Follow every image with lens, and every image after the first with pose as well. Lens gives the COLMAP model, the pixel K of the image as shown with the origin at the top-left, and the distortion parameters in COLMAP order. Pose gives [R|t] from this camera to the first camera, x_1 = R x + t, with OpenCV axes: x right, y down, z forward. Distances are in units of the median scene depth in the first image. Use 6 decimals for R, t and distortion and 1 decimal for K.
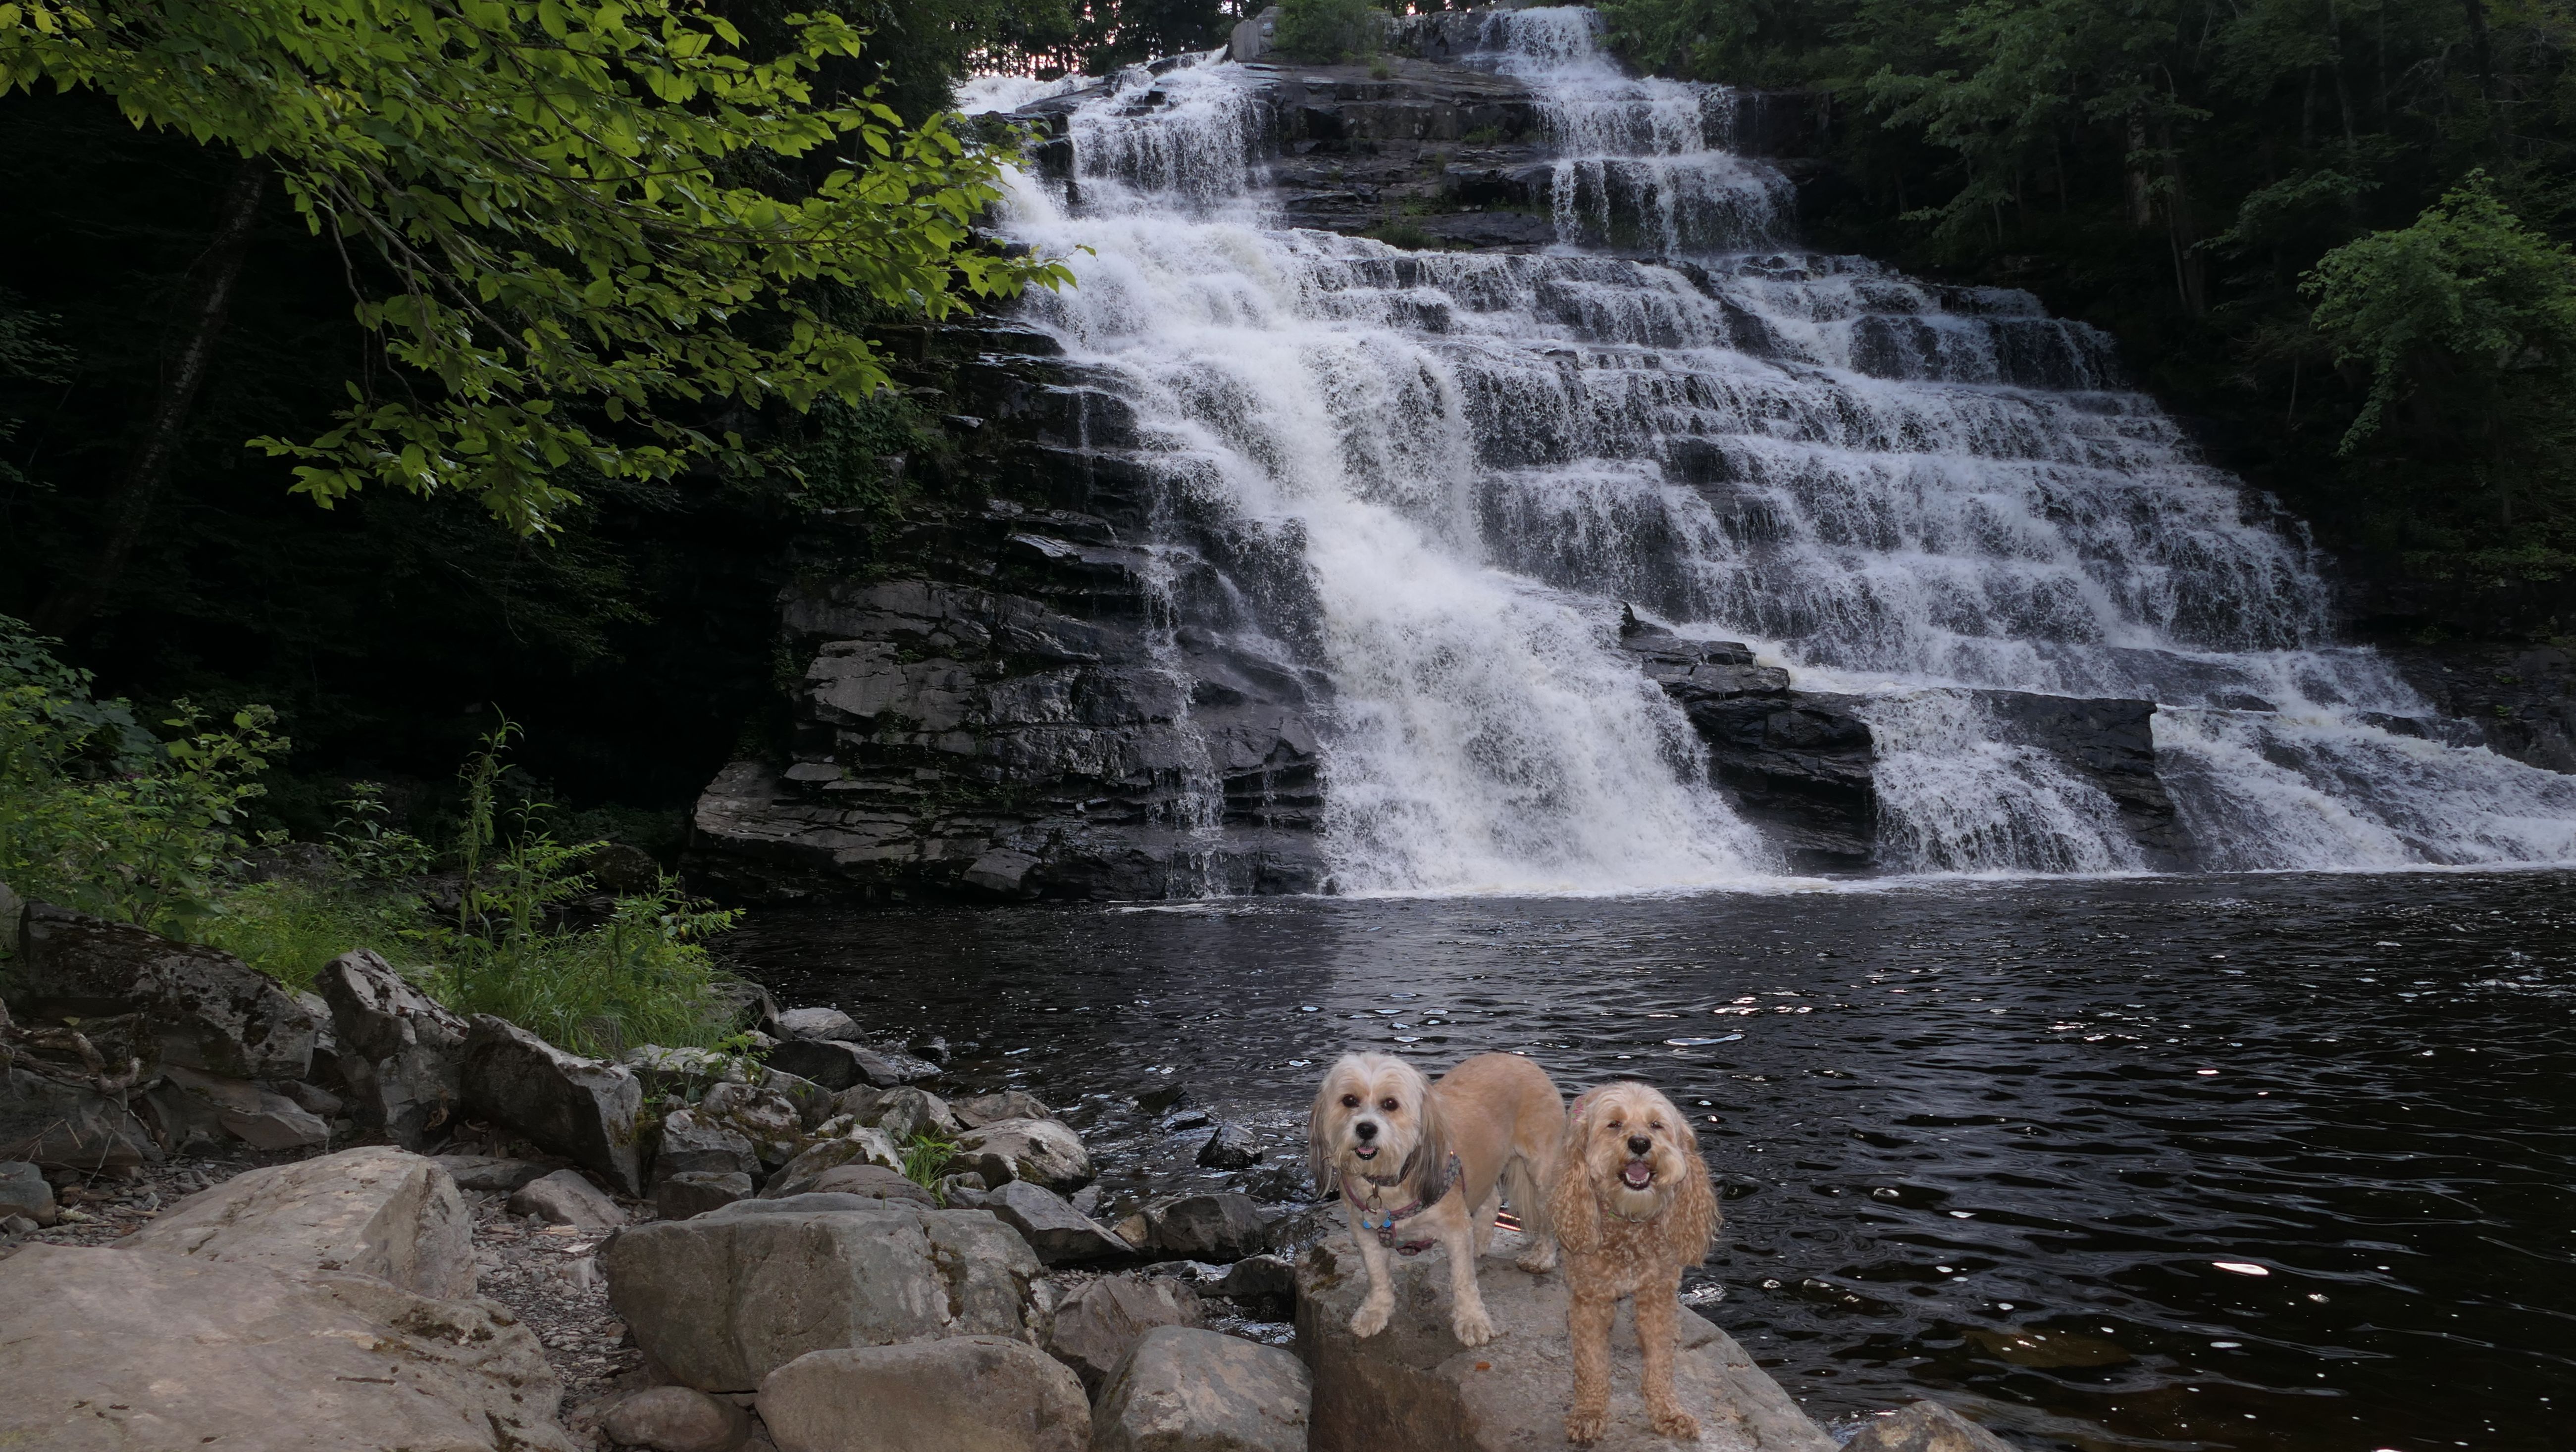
lens RADIAL K [[1909.2, 0, 1303.2], [0, 1909.2, 745.7], [0, 0, 1]] dist [-0.006779, 0.002508]
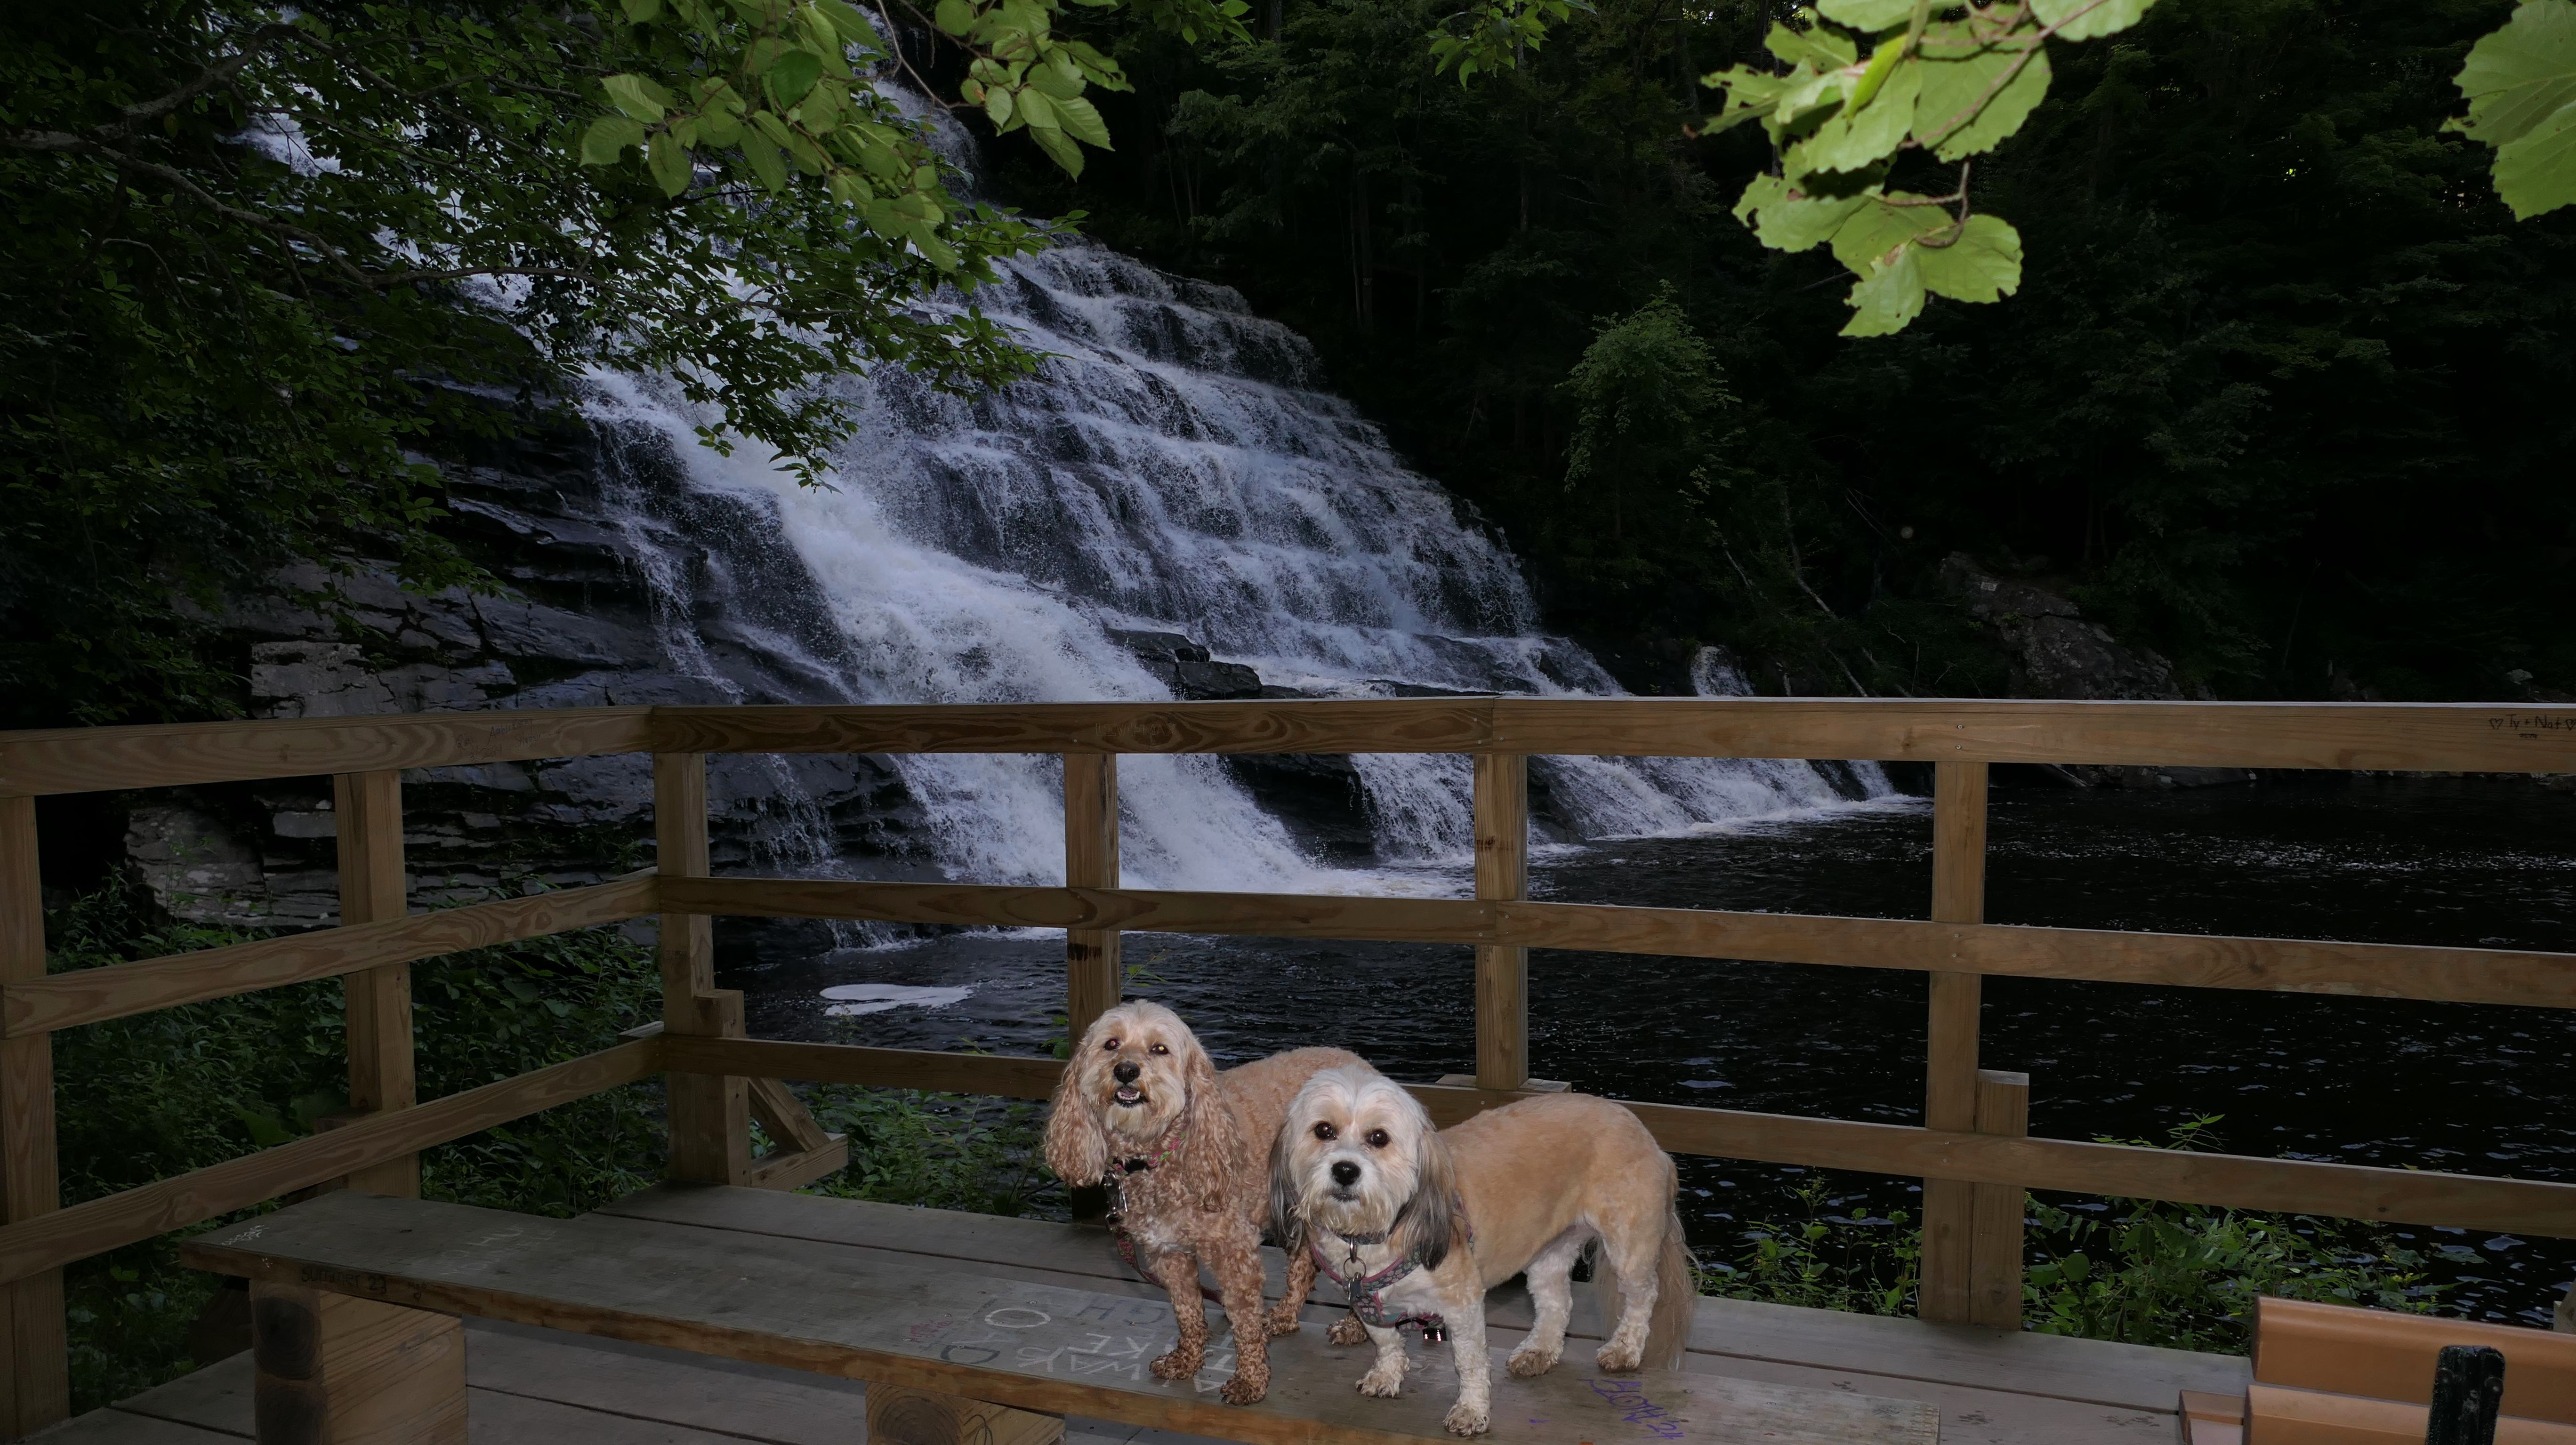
lens RADIAL K [[1873.4, 0, 1296.7], [0, 1873.4, 716.1], [0, 0, 1]] dist [-0.003618, 0.004417]
pose [[0.755219, -0.030613, 0.654758, -0.419609], [-0.020782, 0.997288, 0.070599, -0.085448], [-0.655143, -0.066925, 0.752535, 0.163989]]
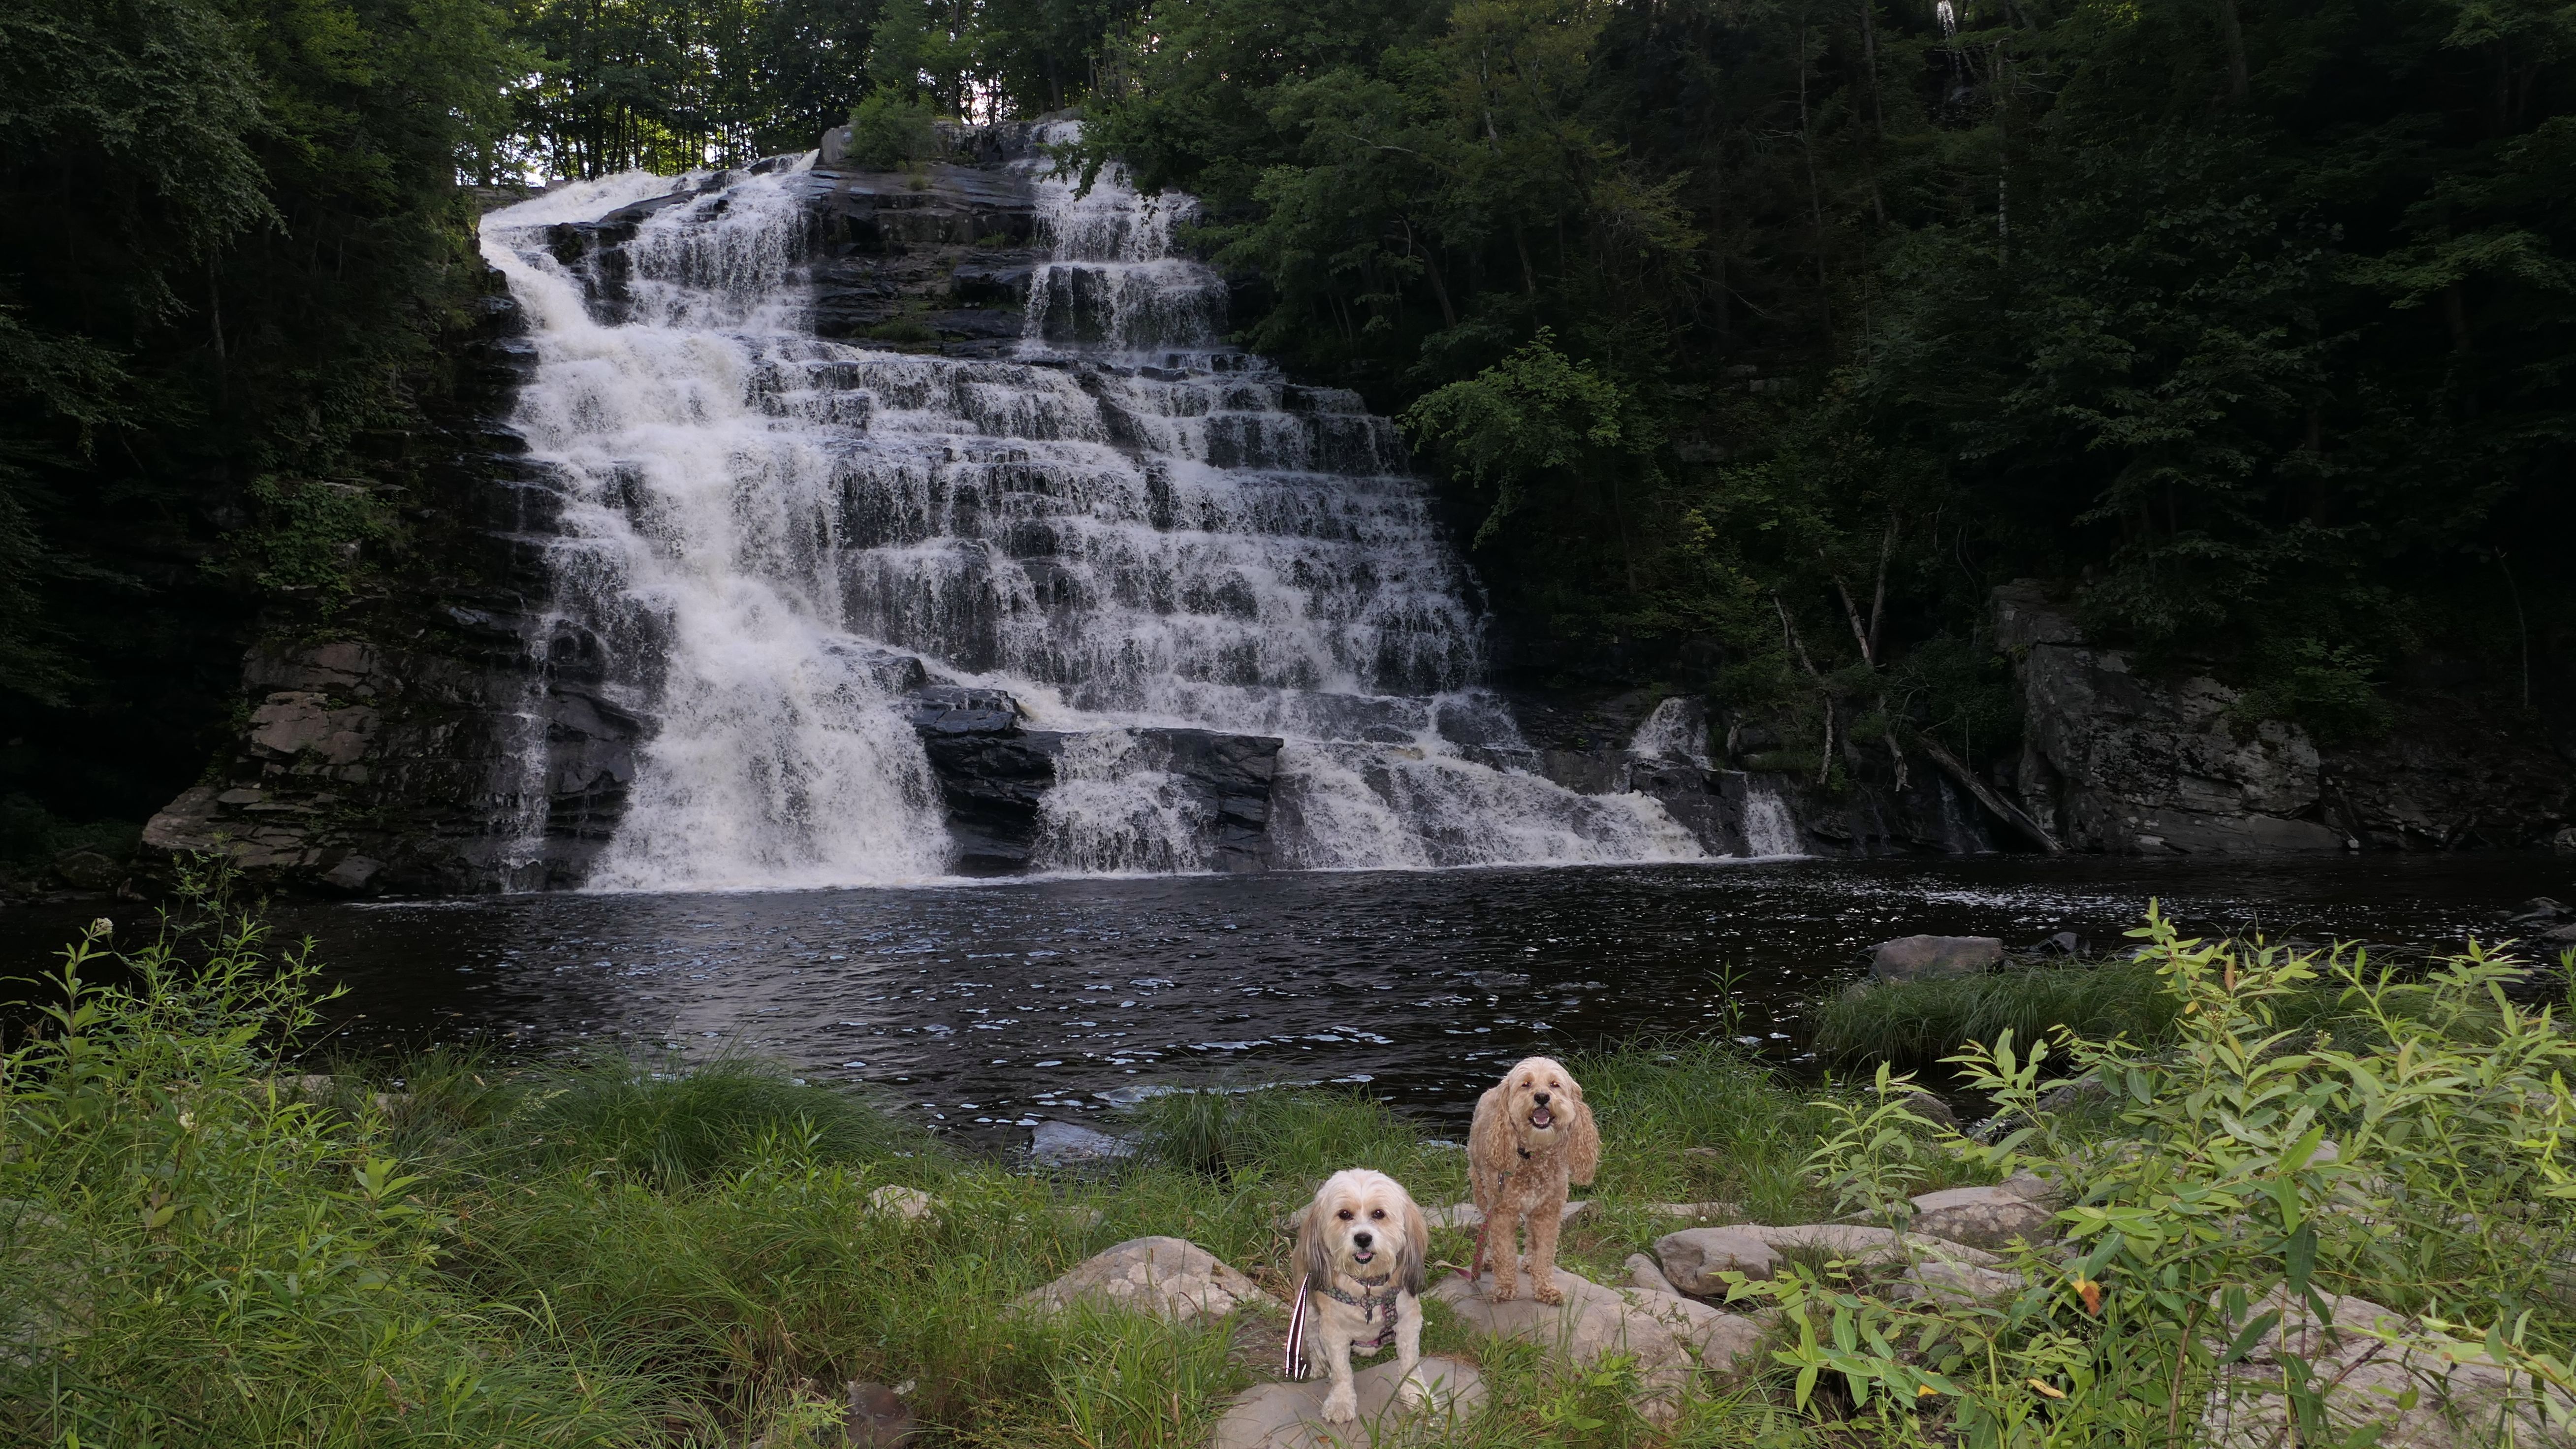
lens RADIAL K [[1873.7, 0, 1270.3], [0, 1873.7, 722.1], [0, 0, 1]] dist [-0.003618, 0.004417]
pose [[0.999801, -0.002125, 0.019853, 0.390734], [0.002123, 0.999998, 0.000100, -0.032773], [-0.019853, -0.000058, 0.999803, -0.269383]]
